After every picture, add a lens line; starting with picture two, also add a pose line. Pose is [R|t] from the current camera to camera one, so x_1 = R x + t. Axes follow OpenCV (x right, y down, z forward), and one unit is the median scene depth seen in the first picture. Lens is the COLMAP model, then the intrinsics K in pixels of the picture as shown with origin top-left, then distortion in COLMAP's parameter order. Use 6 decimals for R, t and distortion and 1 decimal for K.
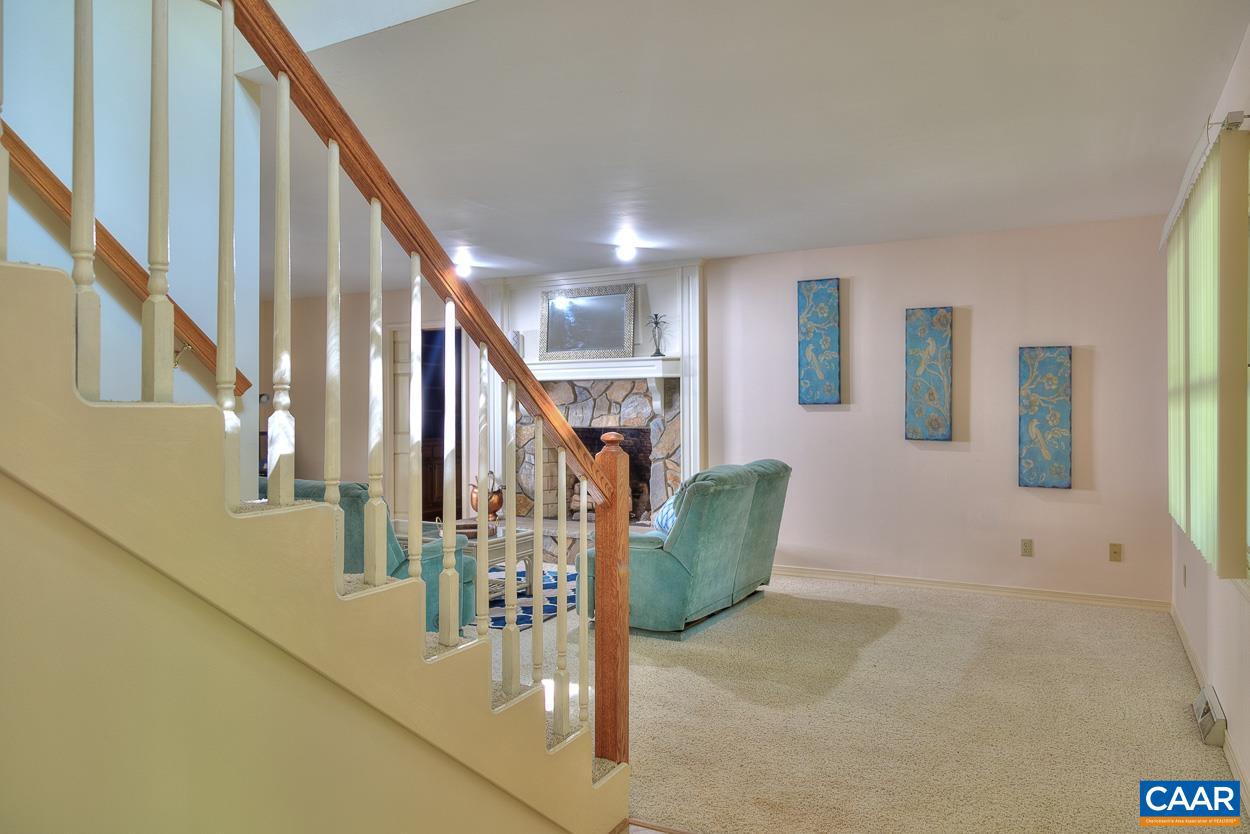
lens RADIAL K [[843.1, 0, 625.0], [0, 843.1, 417.0], [0, 0, 1]] dist [0.002589, 0.000818]
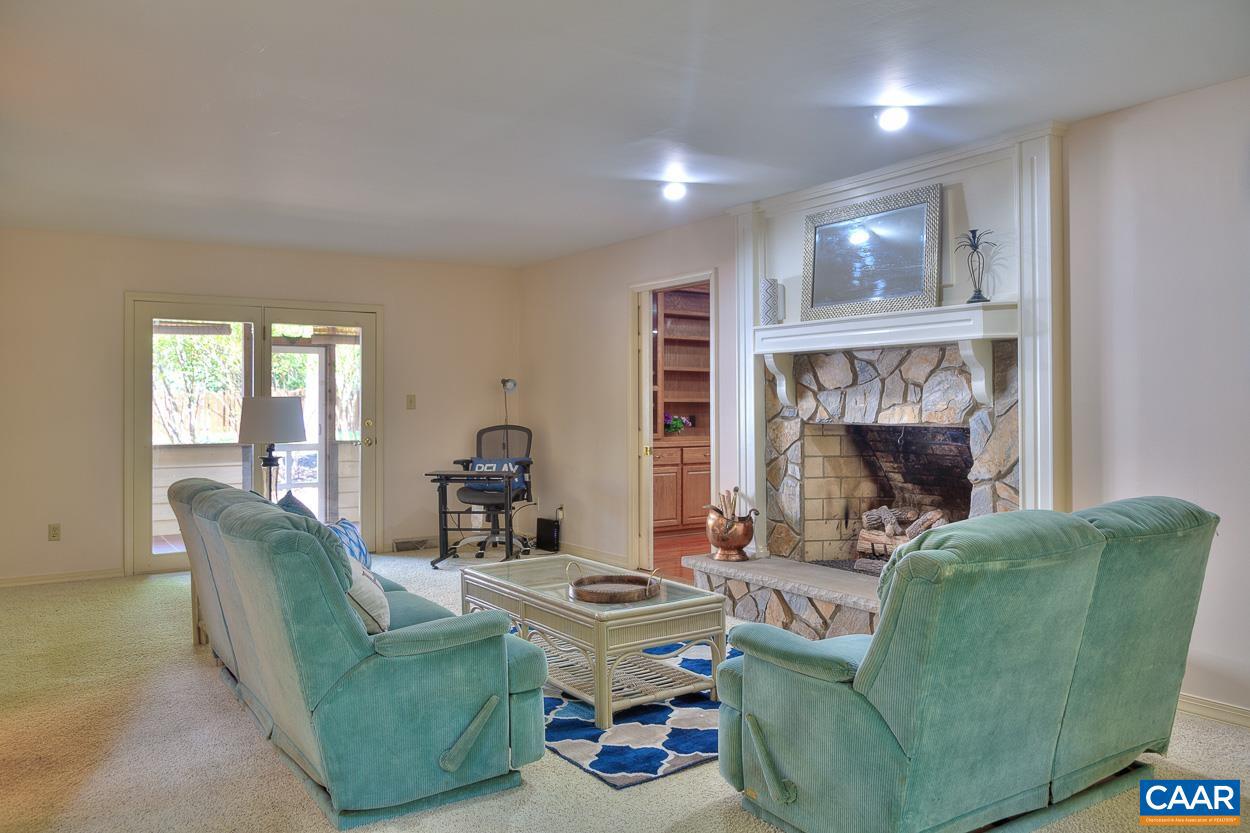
lens RADIAL K [[927.5, 0, 623.9], [0, 927.5, 400.3], [0, 0, 1]] dist [-0.027145, -0.000525]
pose [[0.887096, -0.000994, -0.461584, 0.114169], [-0.003476, 0.999955, -0.008833, 0.001150], [0.461572, 0.009440, 0.887053, 0.322121]]
